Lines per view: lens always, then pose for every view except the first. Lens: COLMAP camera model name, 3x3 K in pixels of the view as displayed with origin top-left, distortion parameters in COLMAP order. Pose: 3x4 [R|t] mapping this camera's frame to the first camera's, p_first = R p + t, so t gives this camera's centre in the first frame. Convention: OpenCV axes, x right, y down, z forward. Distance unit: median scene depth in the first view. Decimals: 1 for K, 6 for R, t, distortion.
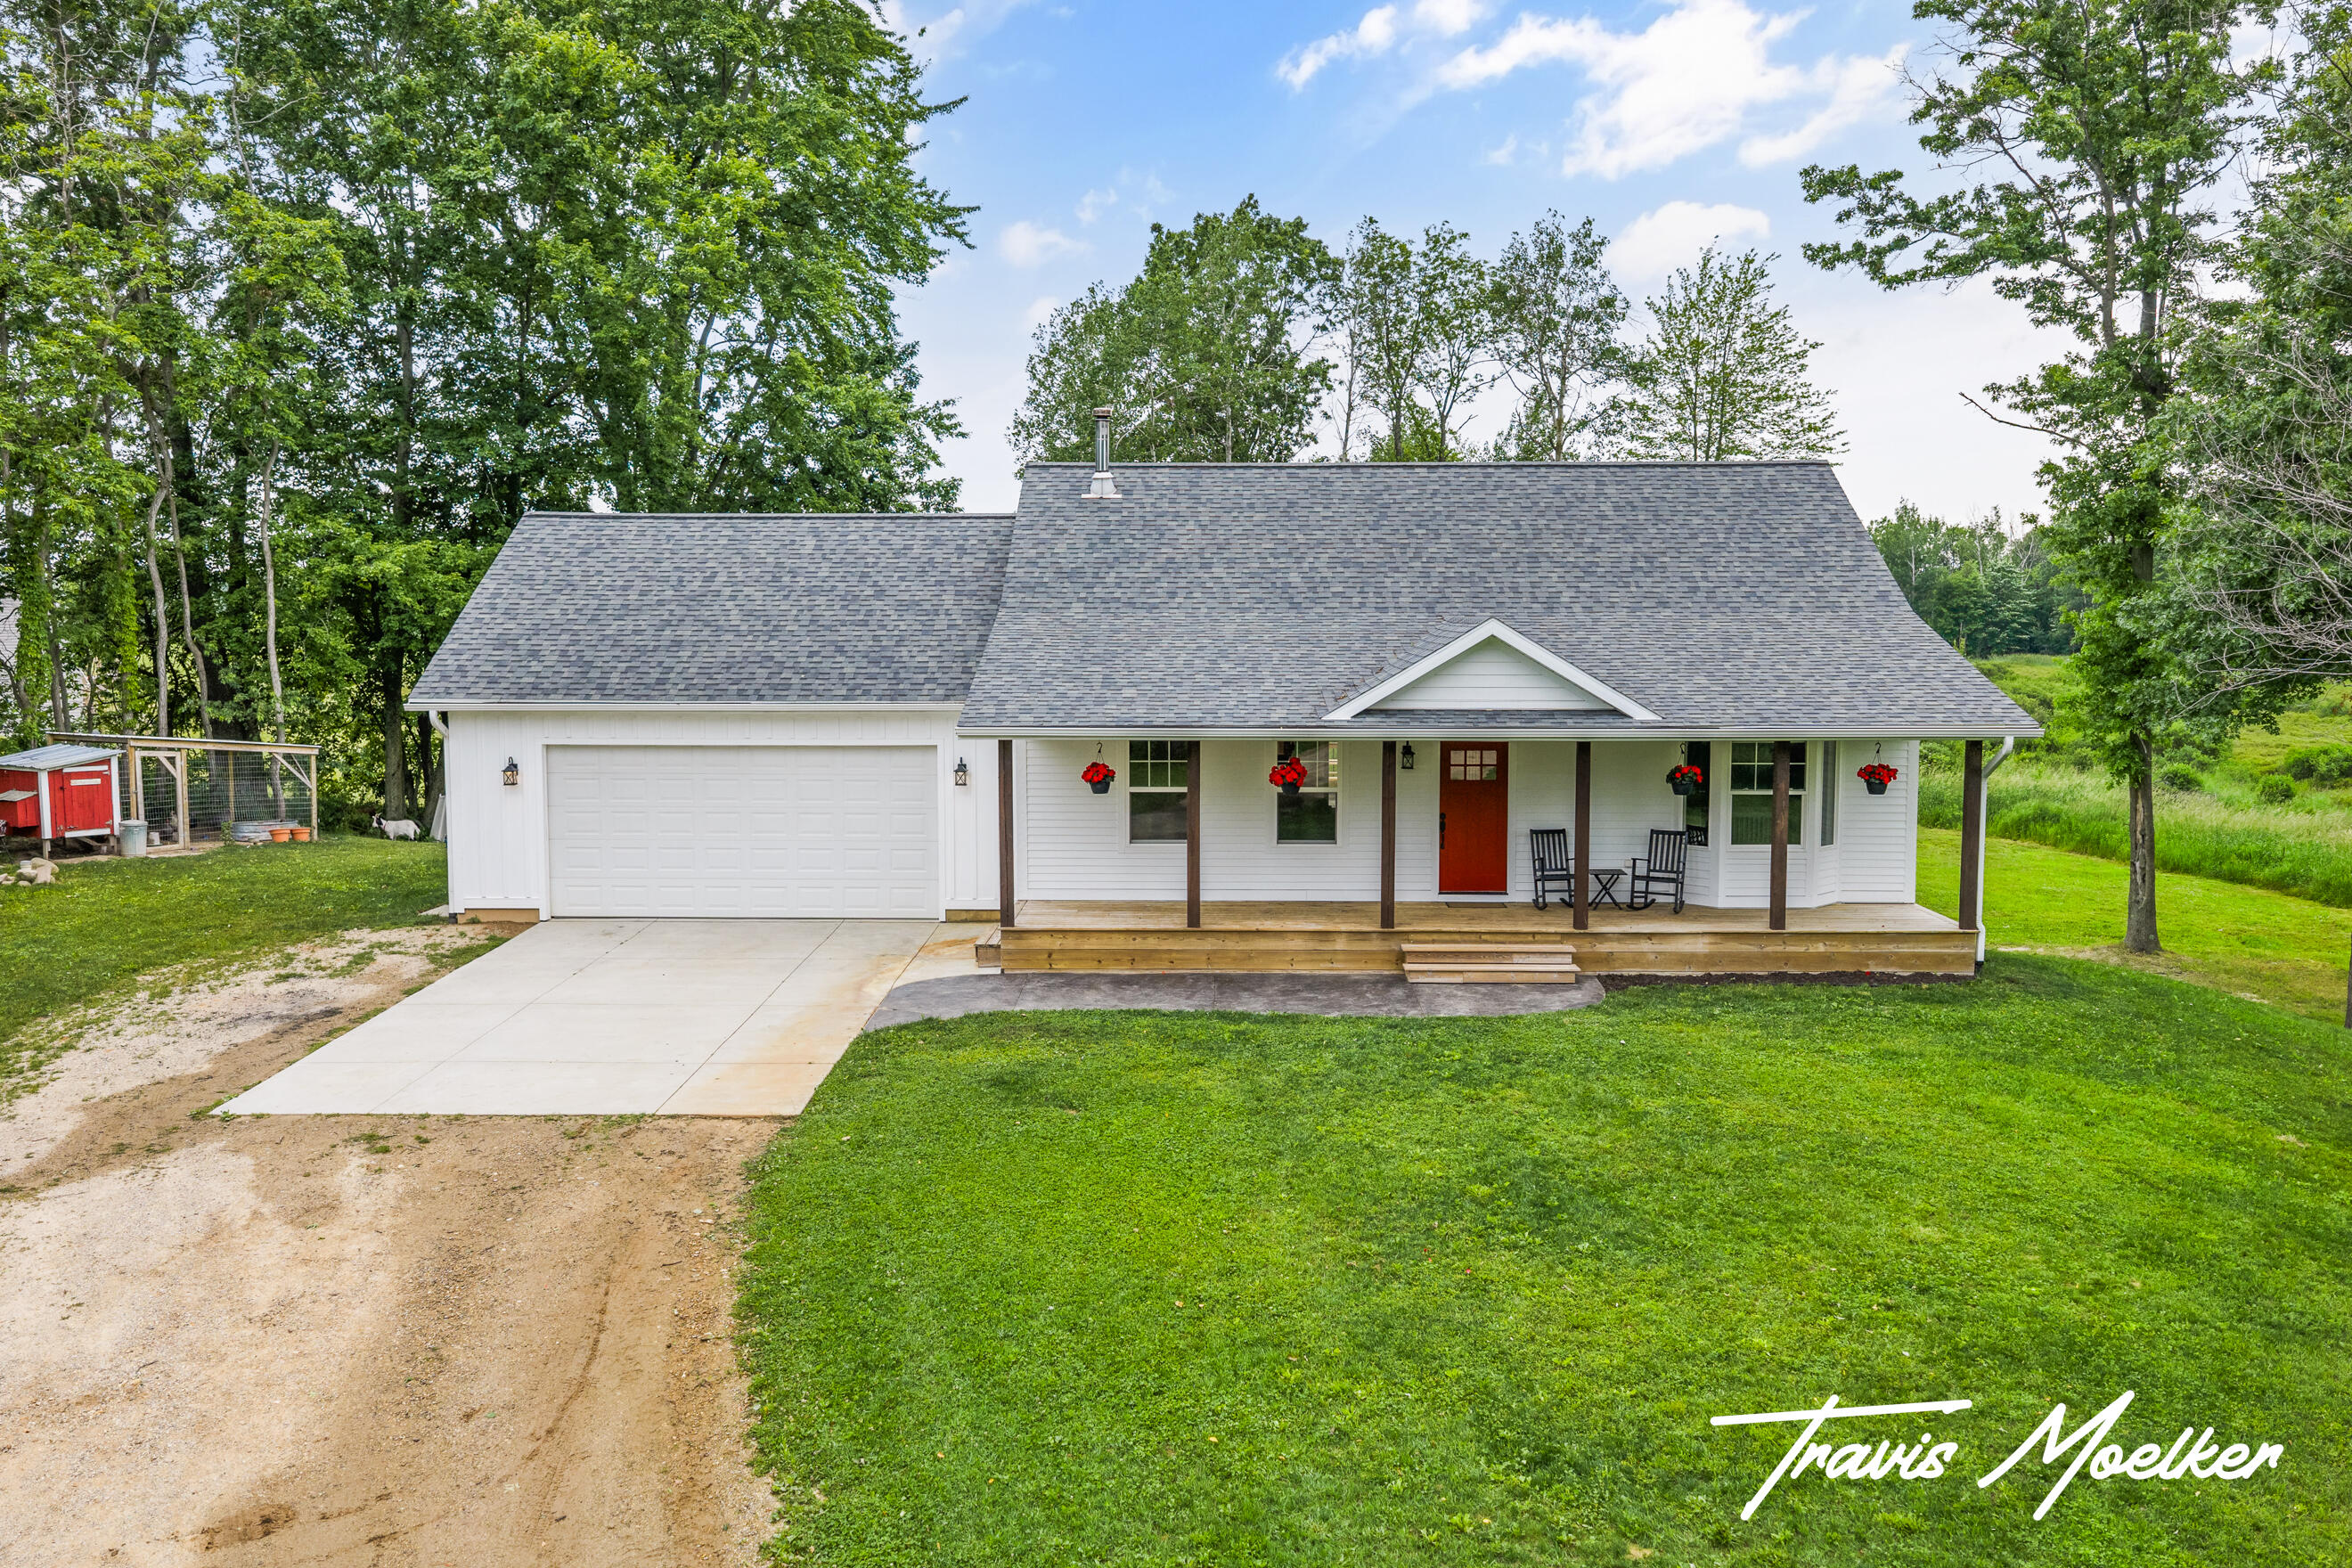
lens RADIAL K [[1947.3, 0, 1176.0], [0, 1947.3, 784.0], [0, 0, 1]] dist [-0.000347, 0.007177]
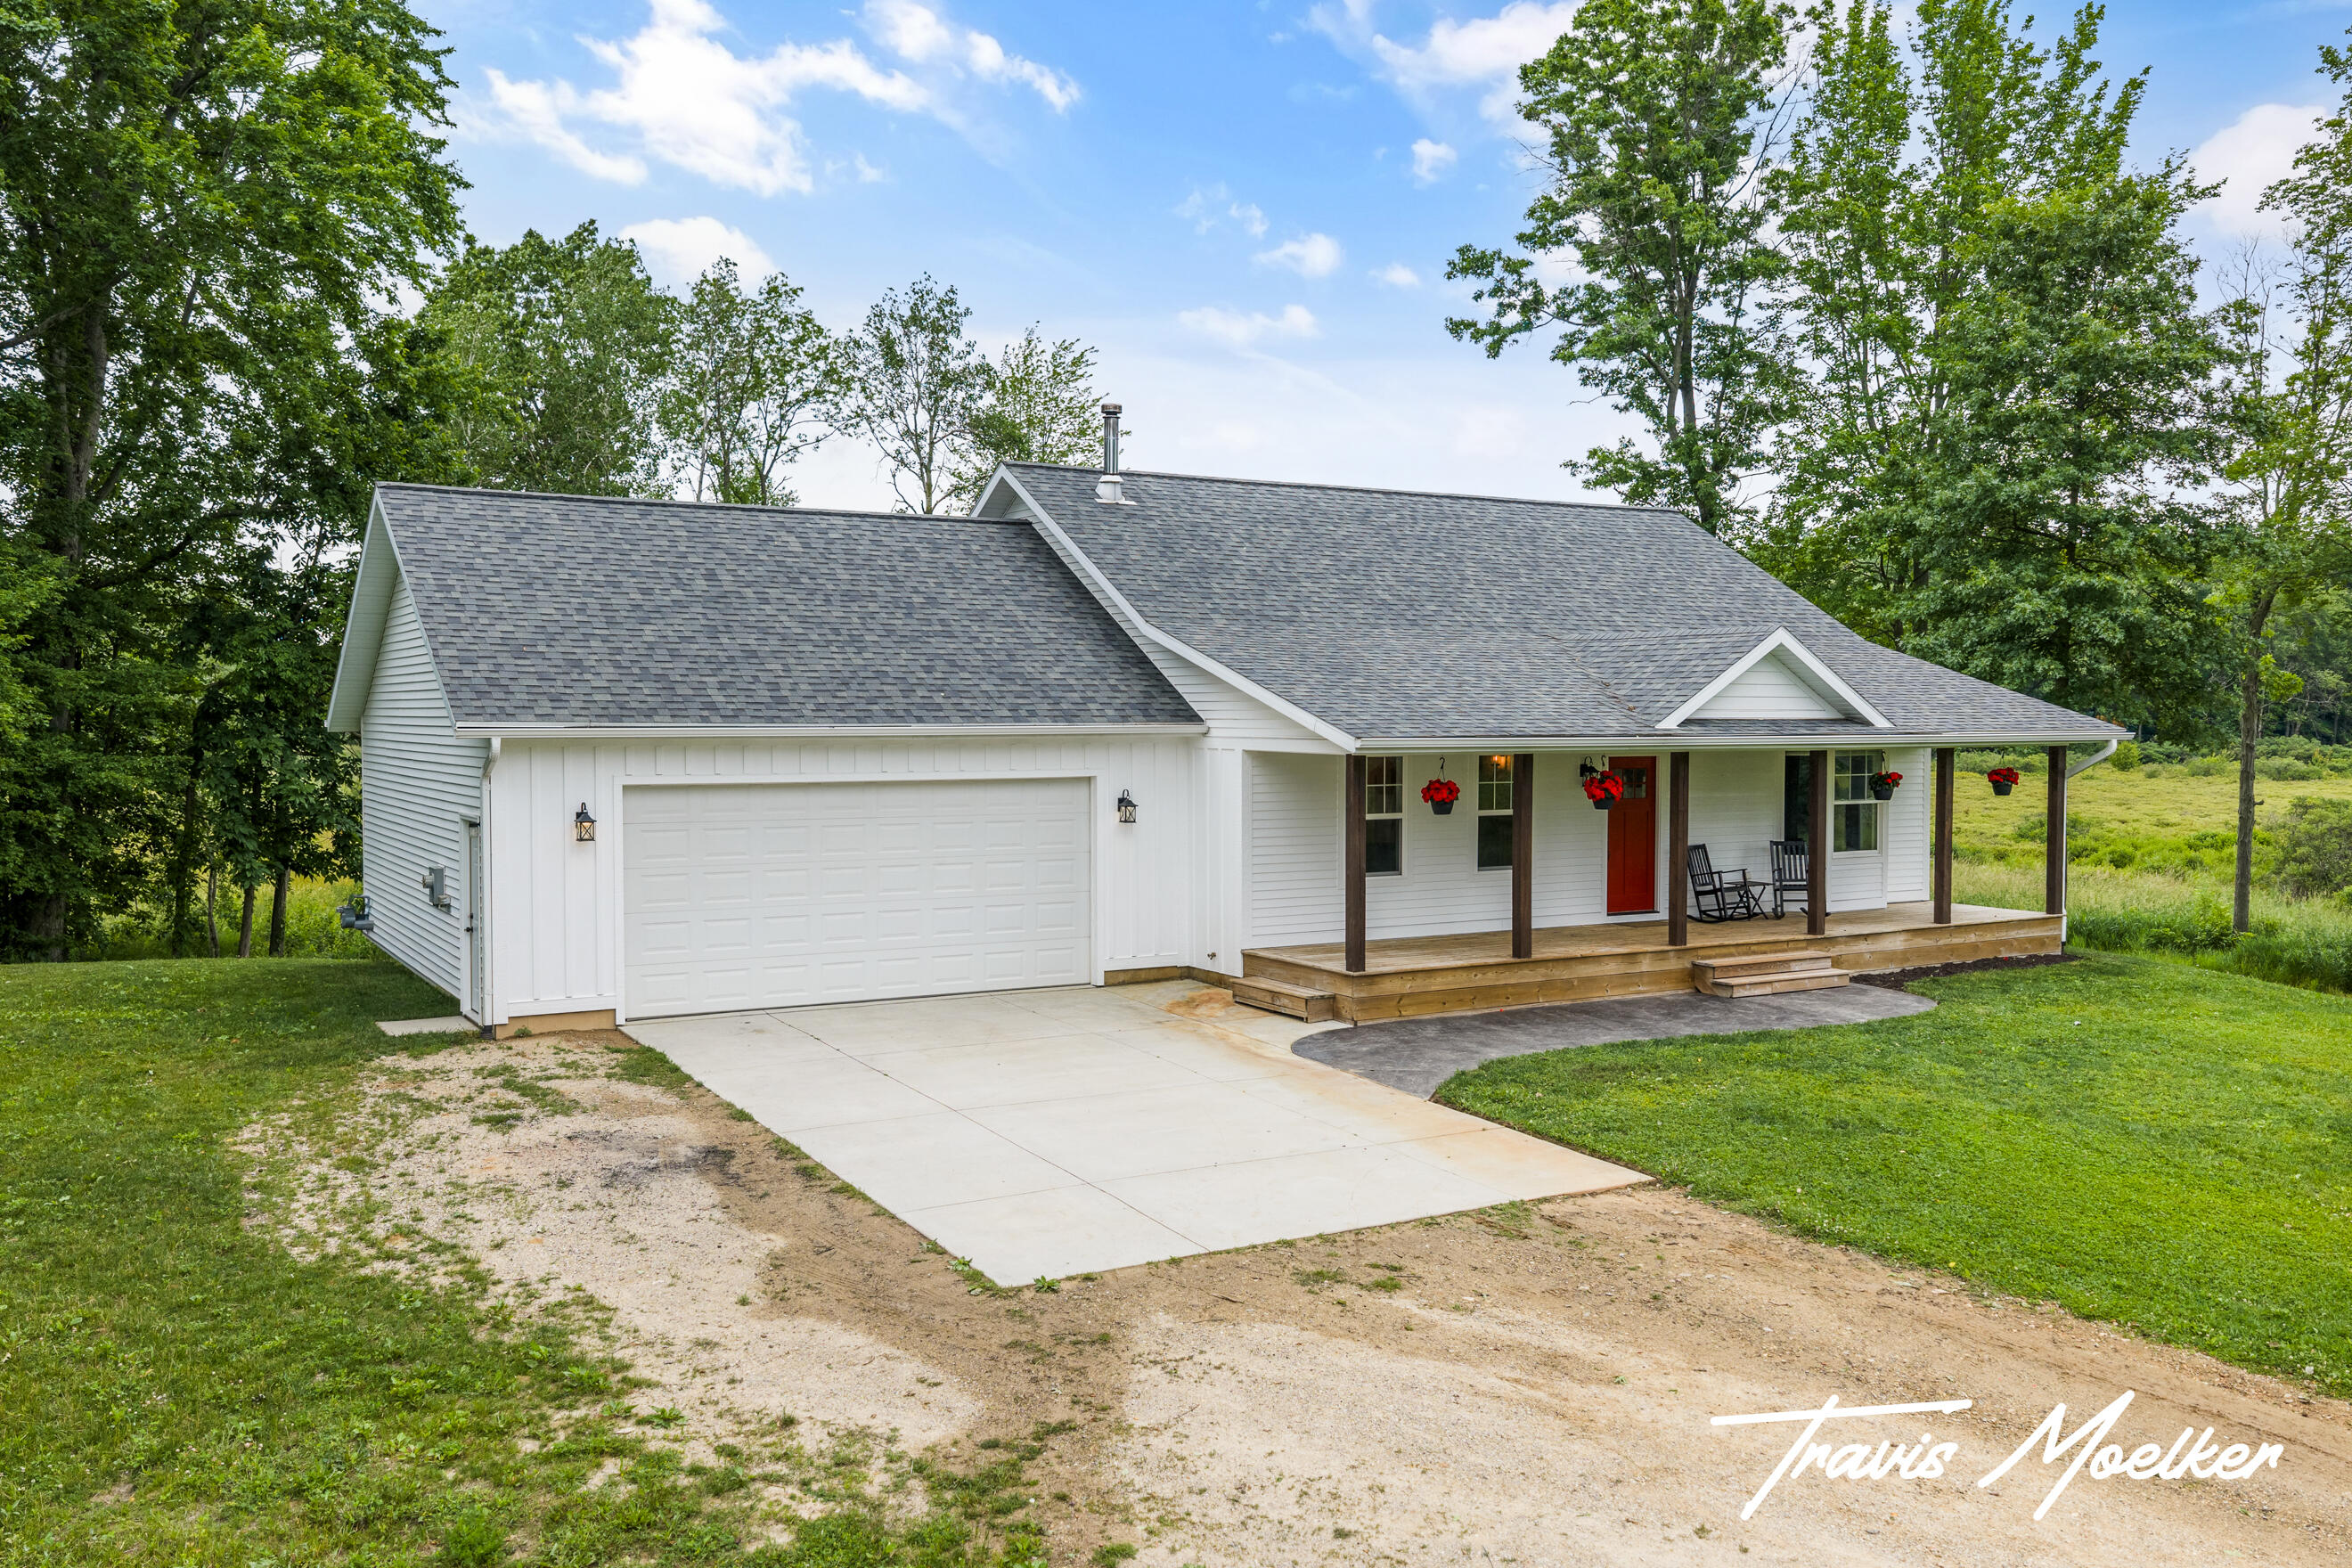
lens RADIAL K [[1947.3, 0, 1176.0], [0, 1947.3, 784.0], [0, 0, 1]] dist [-0.000347, 0.007177]
pose [[0.853318, -0.019066, 0.521042, -0.608875], [0.045050, 0.998290, -0.037250, 0.018727], [-0.519441, 0.055259, 0.852718, 0.300316]]
